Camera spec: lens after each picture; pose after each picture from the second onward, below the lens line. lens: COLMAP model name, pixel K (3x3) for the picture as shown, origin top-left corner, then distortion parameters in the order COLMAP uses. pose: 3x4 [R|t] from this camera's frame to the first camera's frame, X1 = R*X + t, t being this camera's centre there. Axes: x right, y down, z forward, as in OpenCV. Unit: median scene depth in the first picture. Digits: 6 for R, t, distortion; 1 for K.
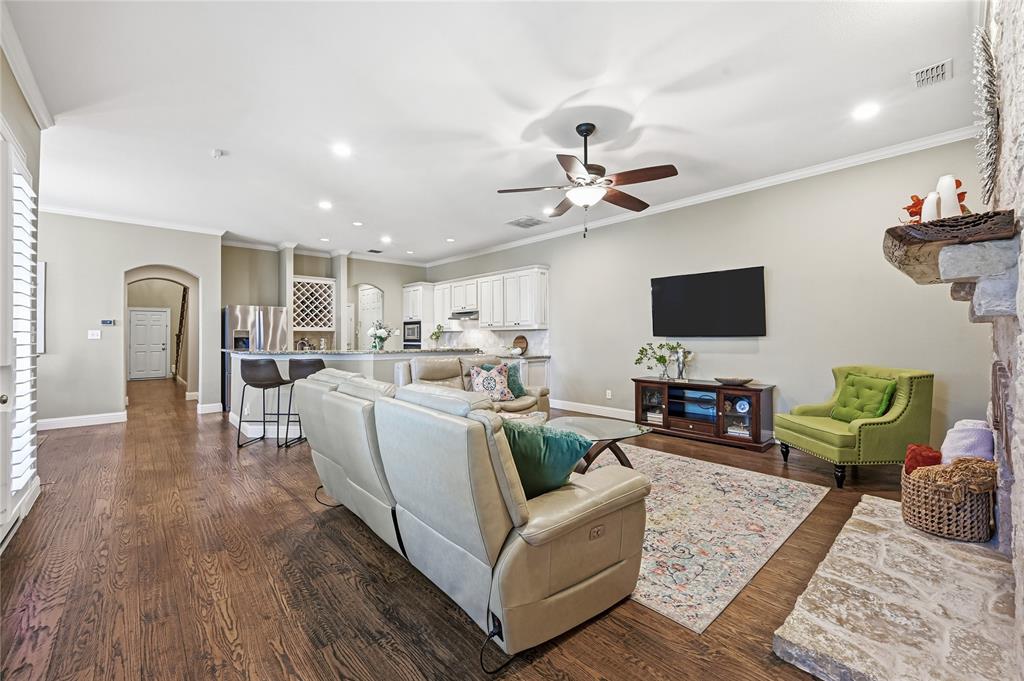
lens RADIAL K [[410.9, 0, 507.9], [0, 410.9, 338.4], [0, 0, 1]] dist [0.000391, 0.000073]
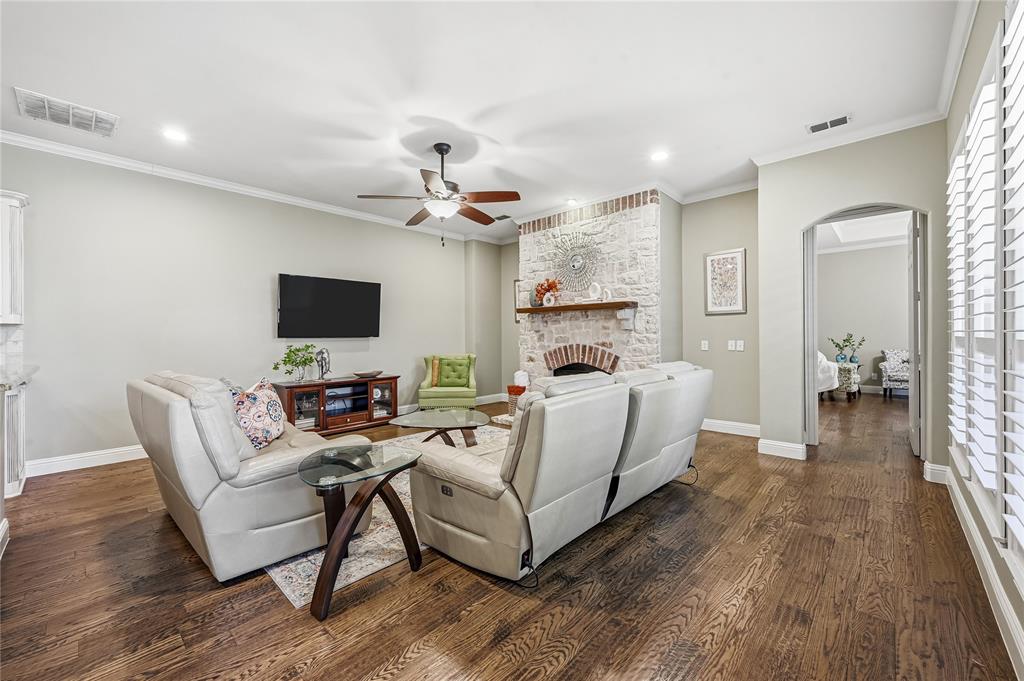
lens RADIAL K [[410.9, 0, 507.9], [0, 410.9, 338.4], [0, 0, 1]] dist [0.000391, 0.000073]
pose [[-0.077915, -0.000264, 0.996960, -0.924788], [0.014054, 0.999900, 0.001363, 0.004012], [-0.996861, 0.014118, -0.077903, 0.913065]]
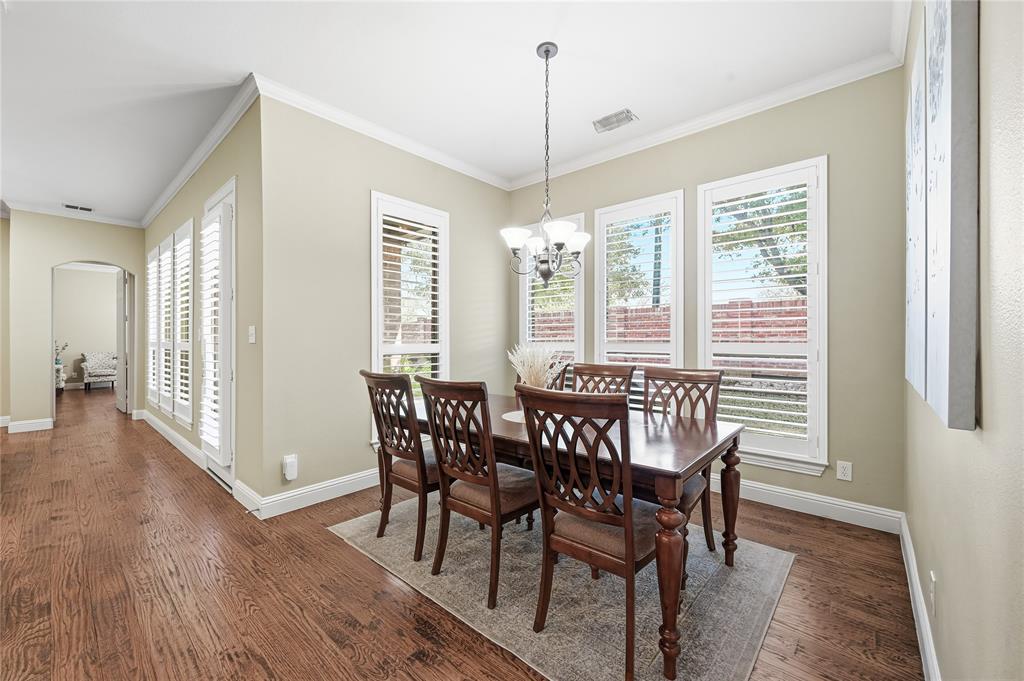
lens RADIAL K [[410.9, 0, 507.9], [0, 410.9, 338.4], [0, 0, 1]] dist [0.000391, 0.000073]
pose [[-0.995603, 0.004273, -0.093576, -1.493185], [0.003854, 0.999982, 0.004661, -0.002845], [0.093594, 0.004280, -0.995601, 1.797202]]
